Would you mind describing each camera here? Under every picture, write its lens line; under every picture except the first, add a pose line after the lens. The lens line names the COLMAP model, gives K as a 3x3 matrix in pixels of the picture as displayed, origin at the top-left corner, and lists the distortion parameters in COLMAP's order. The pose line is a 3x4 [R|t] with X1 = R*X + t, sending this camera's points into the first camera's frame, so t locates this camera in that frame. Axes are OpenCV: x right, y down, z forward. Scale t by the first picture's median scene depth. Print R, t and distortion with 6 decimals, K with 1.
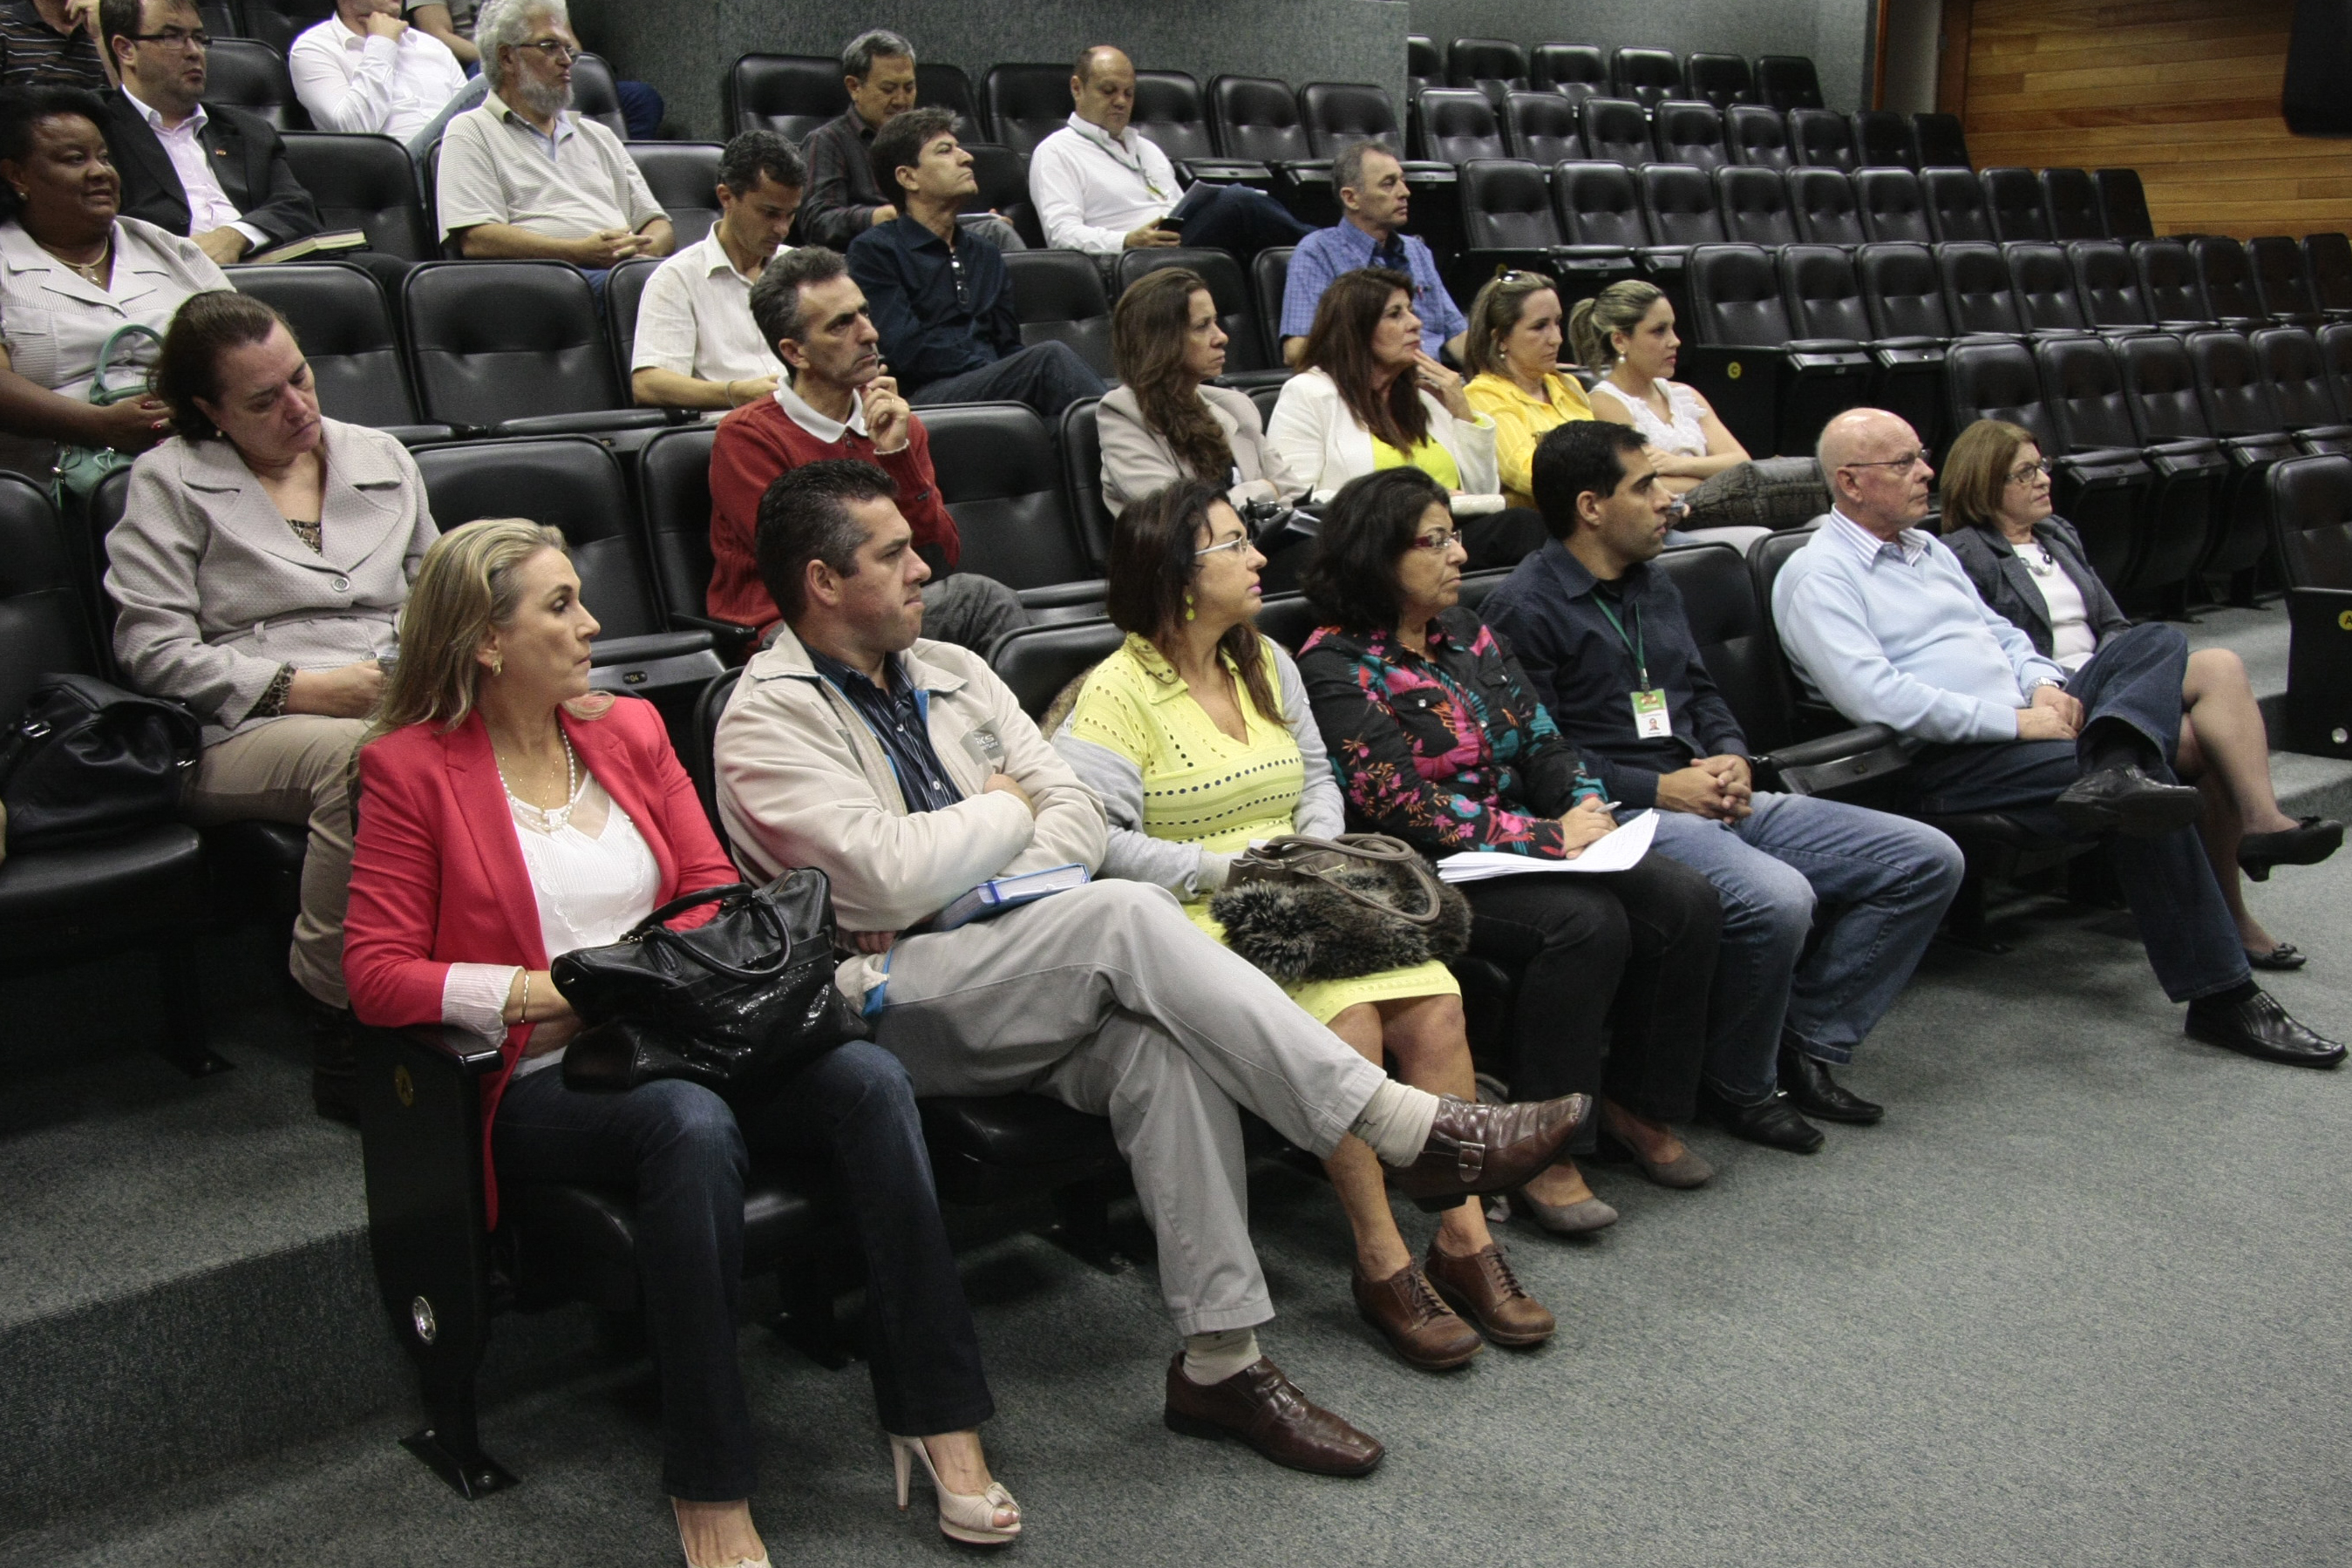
lens RADIAL K [[2428.2, 0, 1173.9], [0, 2428.2, 874.1], [0, 0, 1]] dist [-0.114770, 0.171601]
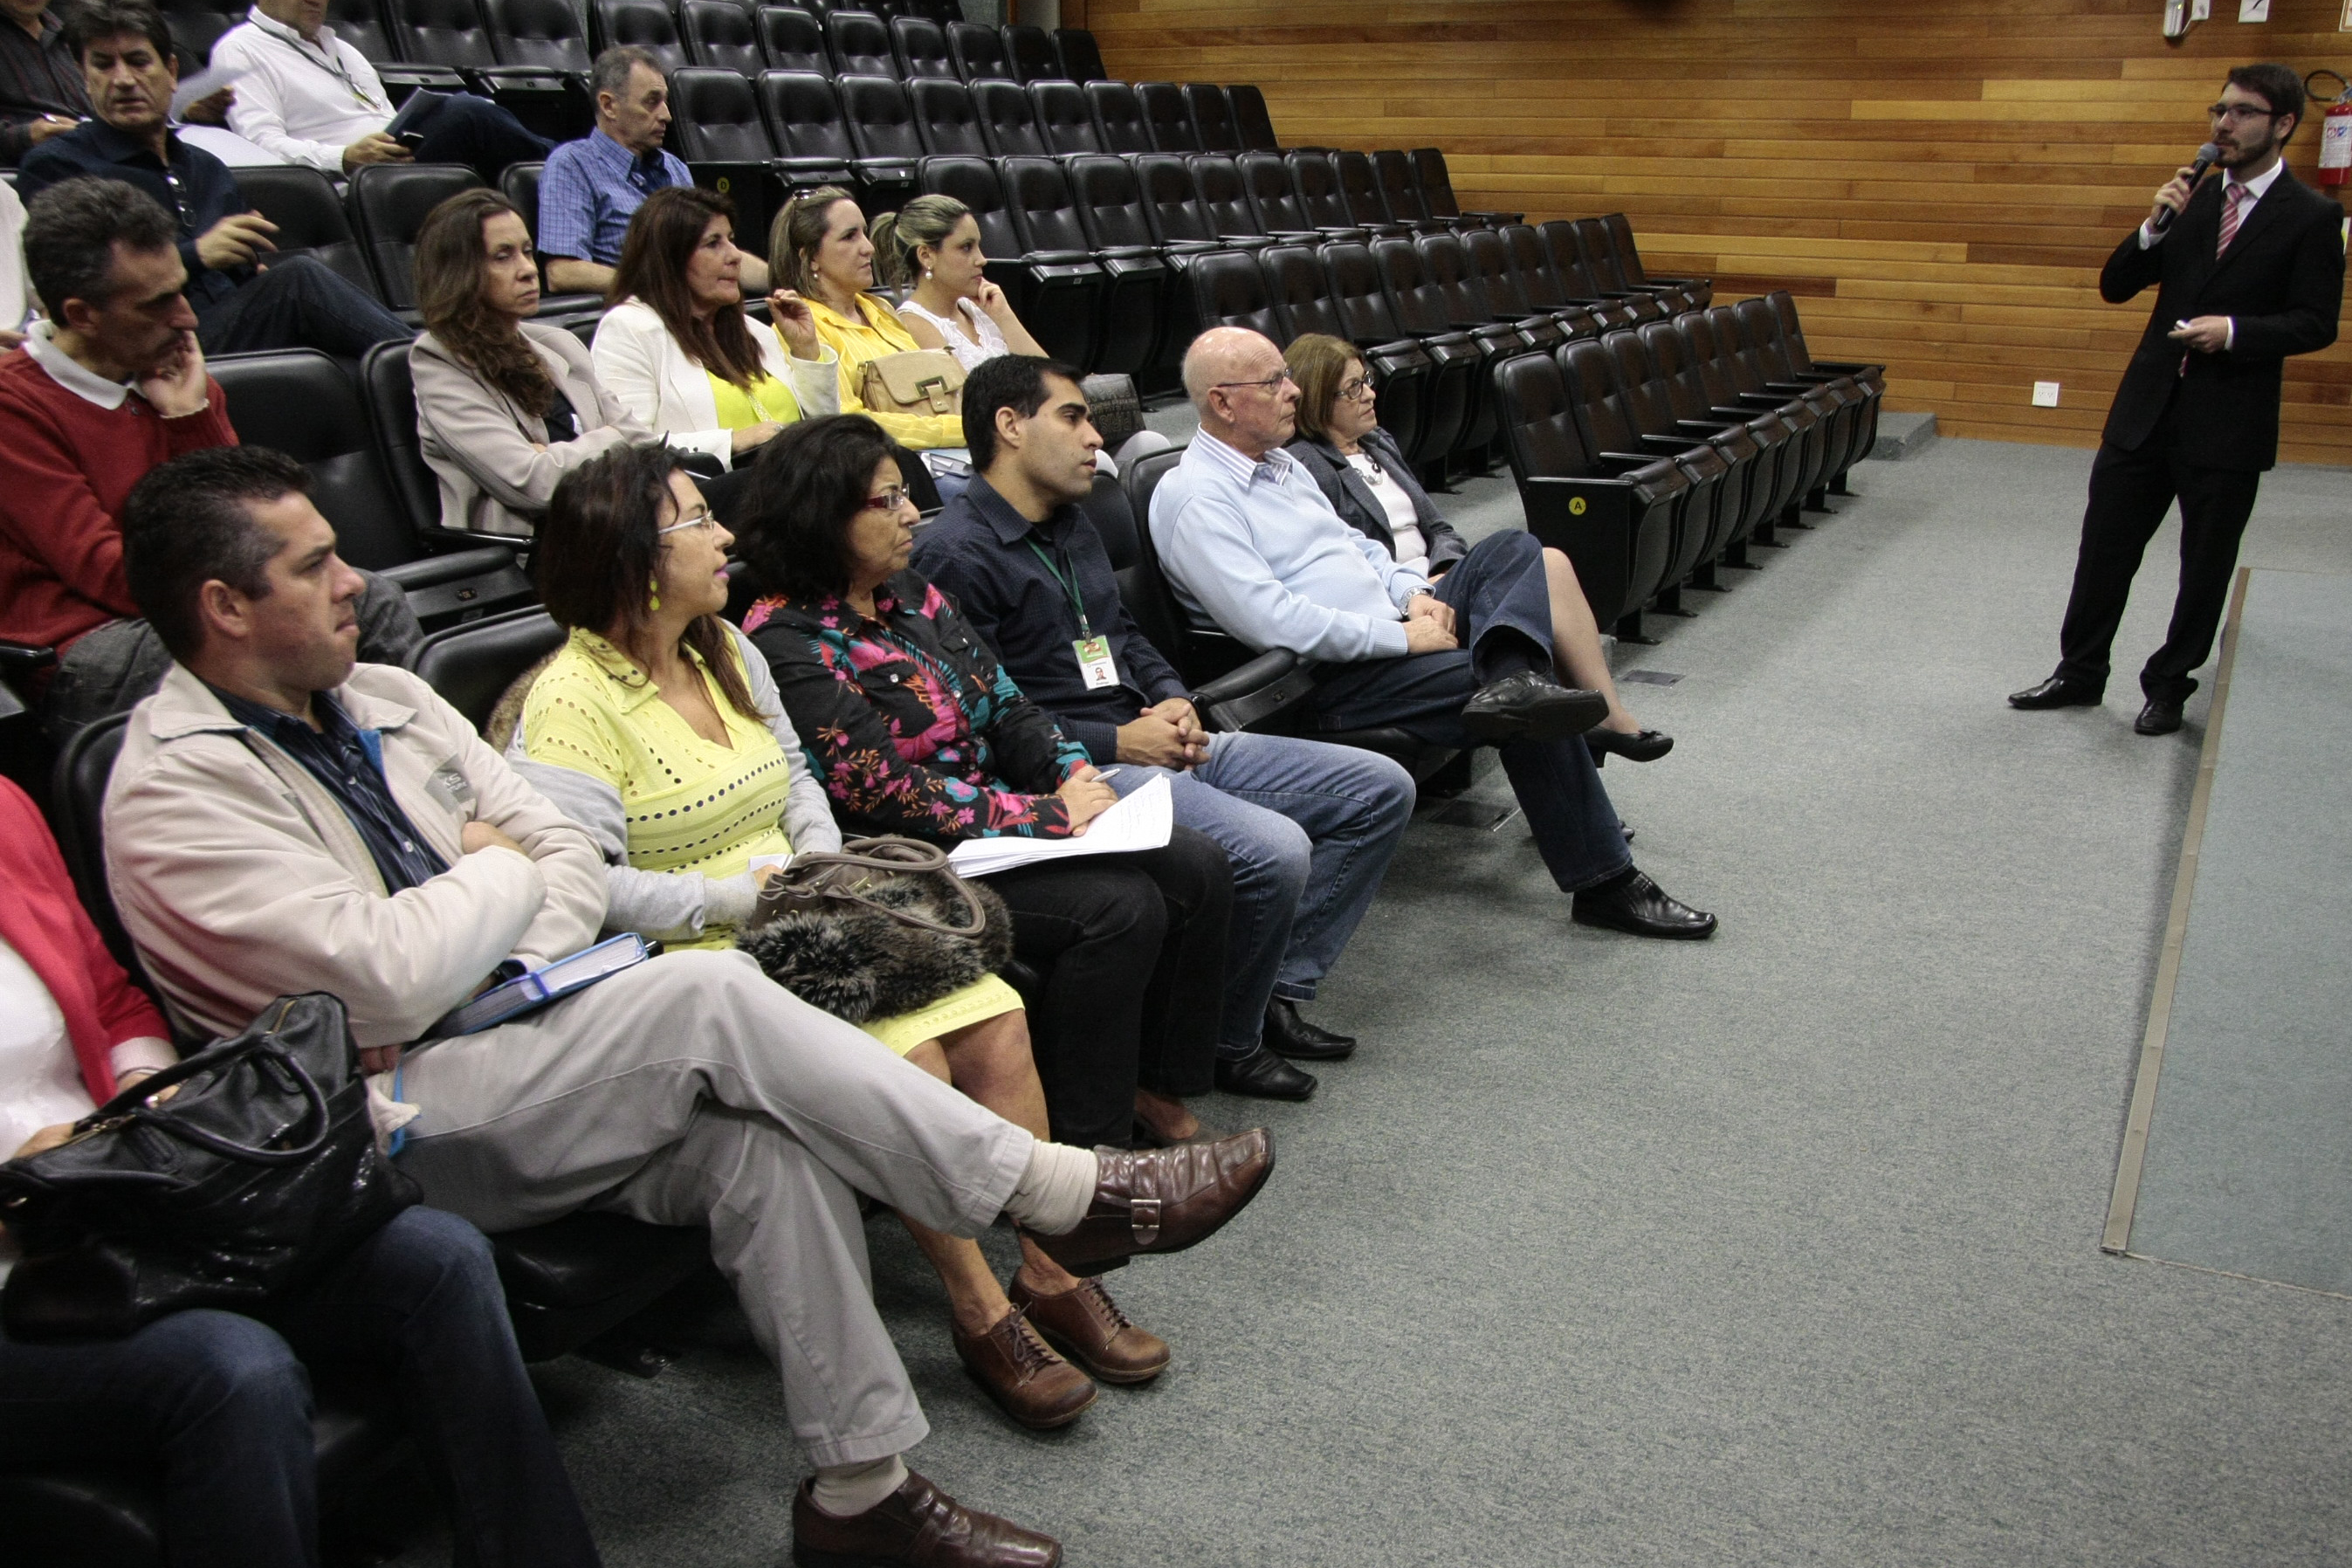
lens RADIAL K [[2223.2, 0, 1176.4], [0, 2223.2, 825.1], [0, 0, 1]] dist [-0.148604, 0.207454]
pose [[0.910135, -0.108574, 0.399832, -0.139383], [0.090781, 0.993861, 0.063239, -0.059844], [-0.404244, -0.021259, 0.914404, 0.207813]]
